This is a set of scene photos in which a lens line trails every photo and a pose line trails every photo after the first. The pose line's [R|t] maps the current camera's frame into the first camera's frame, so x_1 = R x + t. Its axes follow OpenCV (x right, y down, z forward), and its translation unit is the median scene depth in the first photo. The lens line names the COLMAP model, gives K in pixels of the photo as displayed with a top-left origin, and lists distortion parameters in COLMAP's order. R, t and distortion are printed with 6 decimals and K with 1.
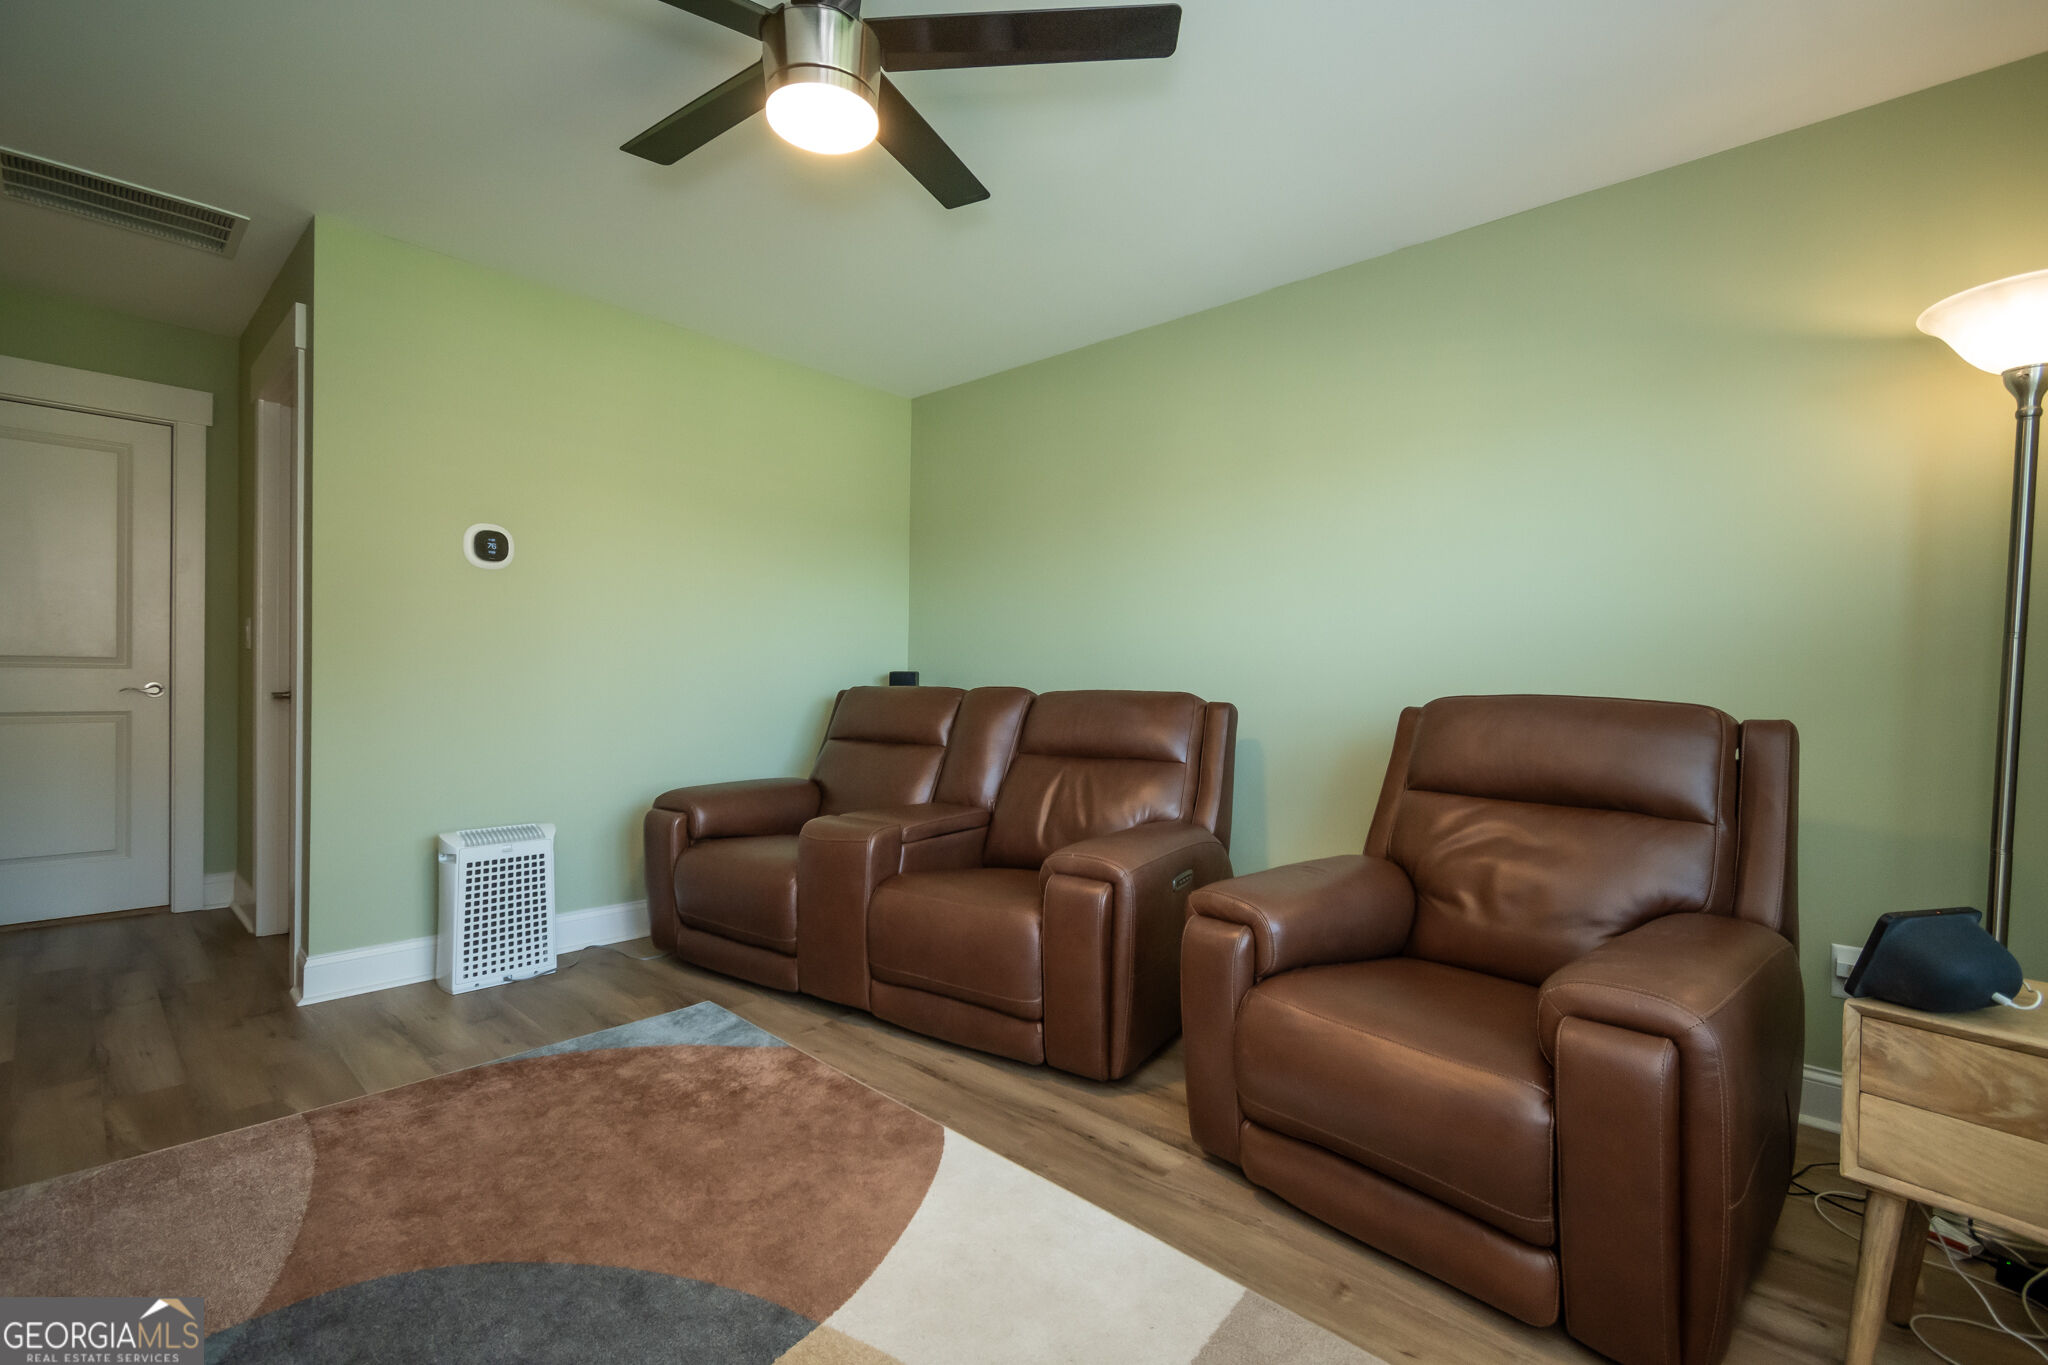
lens RADIAL K [[909.2, 0, 1016.9], [0, 909.2, 693.0], [0, 0, 1]] dist [0.008169, -0.003496]
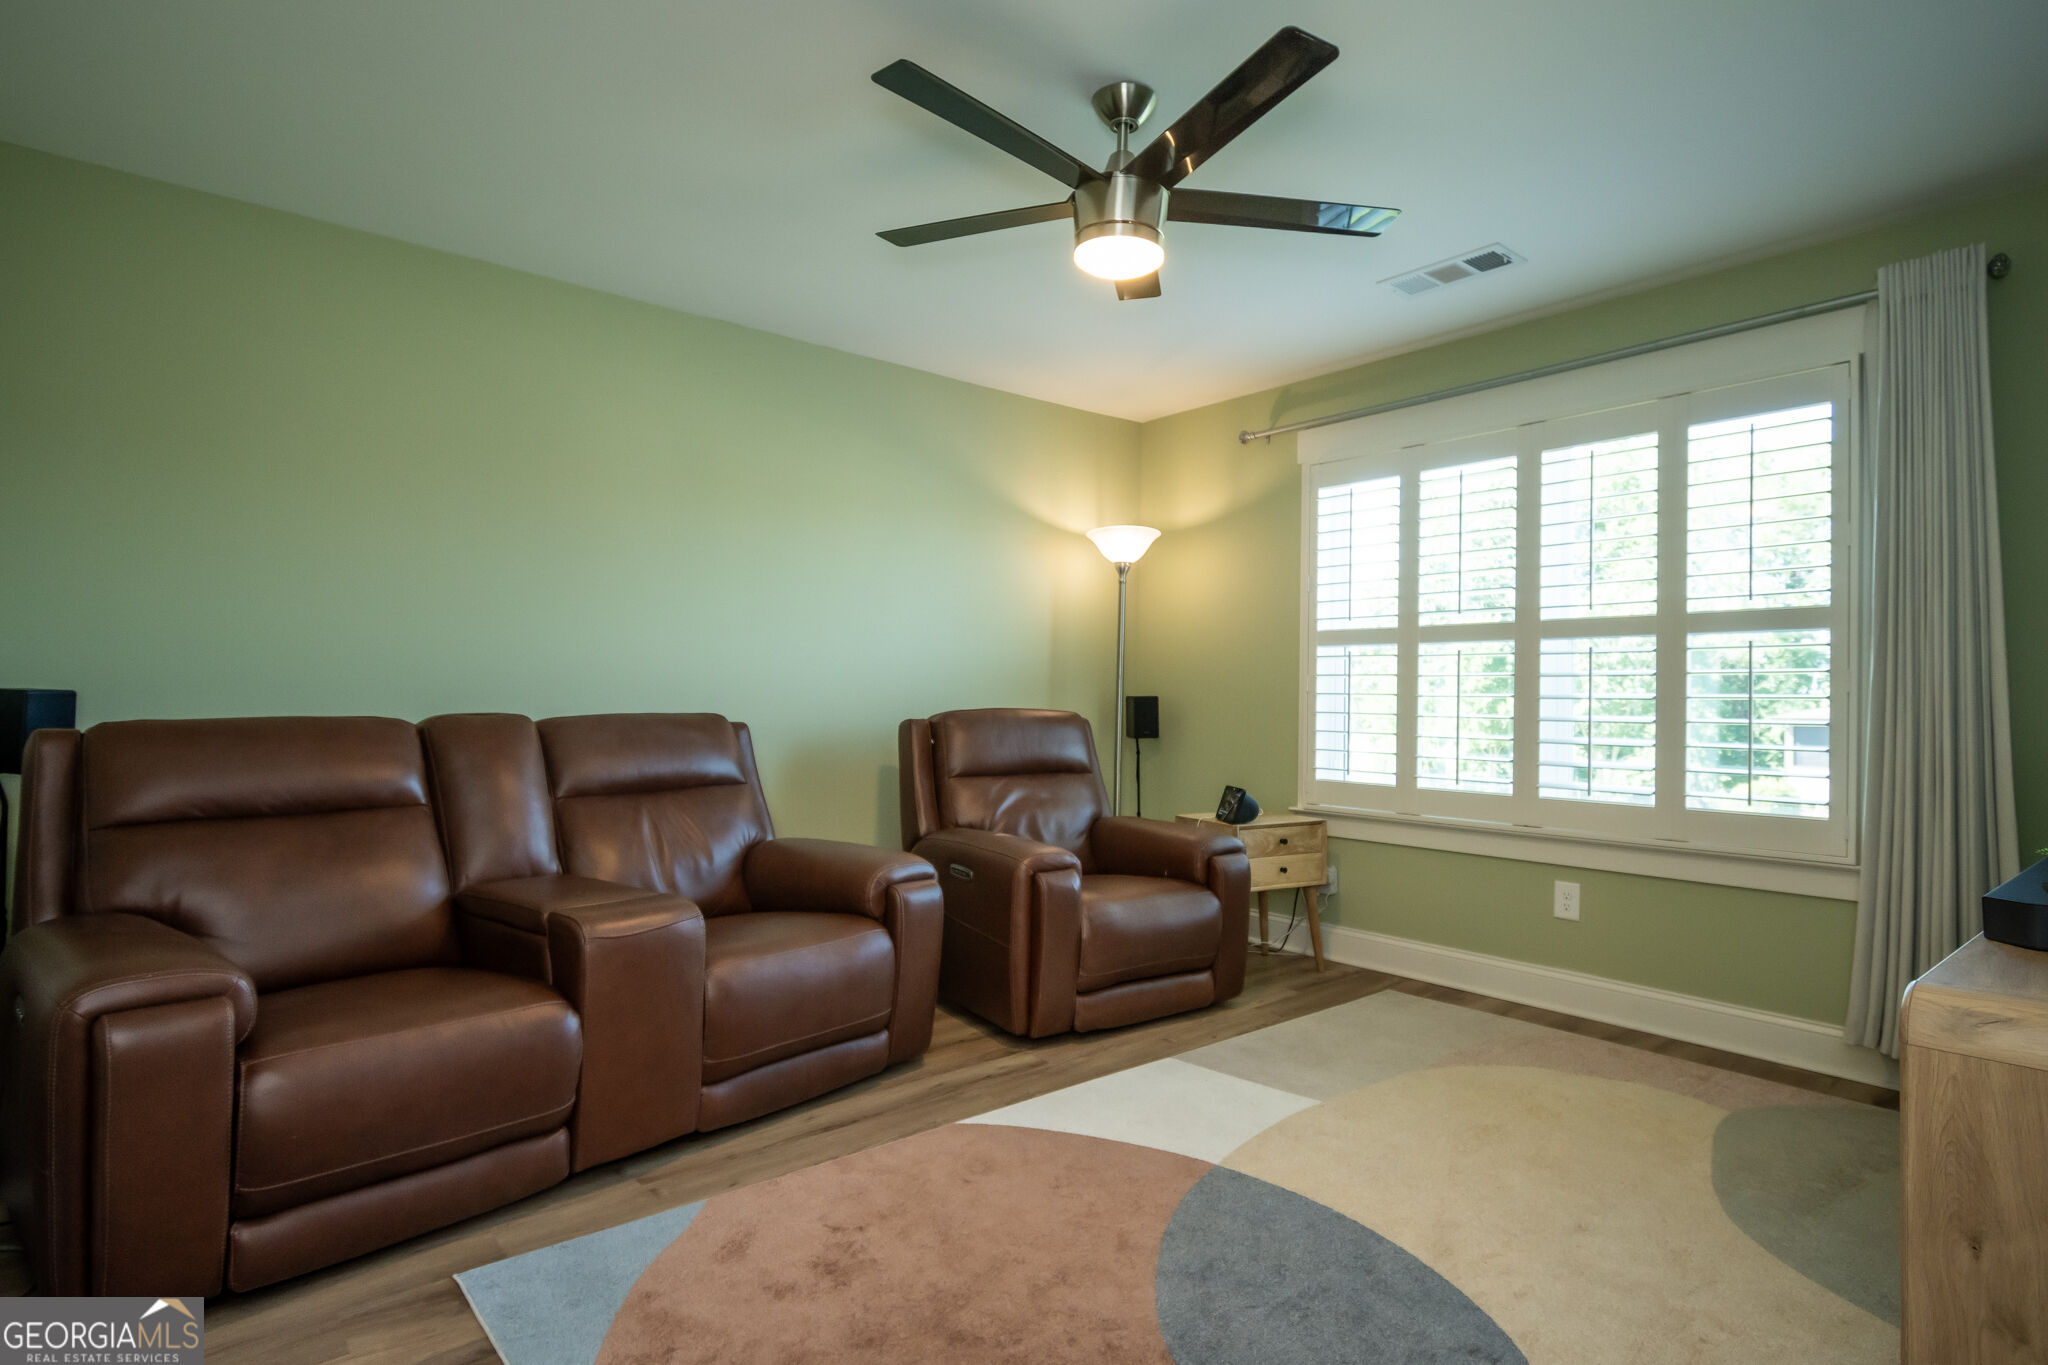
lens RADIAL K [[1082.2, 0, 1019.7], [0, 1082.2, 683.2], [0, 0, 1]] dist [0.001371, -0.001340]
pose [[0.111997, -0.003528, 0.993702, -1.045693], [0.011314, 0.999933, 0.002275, -0.036920], [-0.993644, 0.010988, 0.112029, 0.600813]]
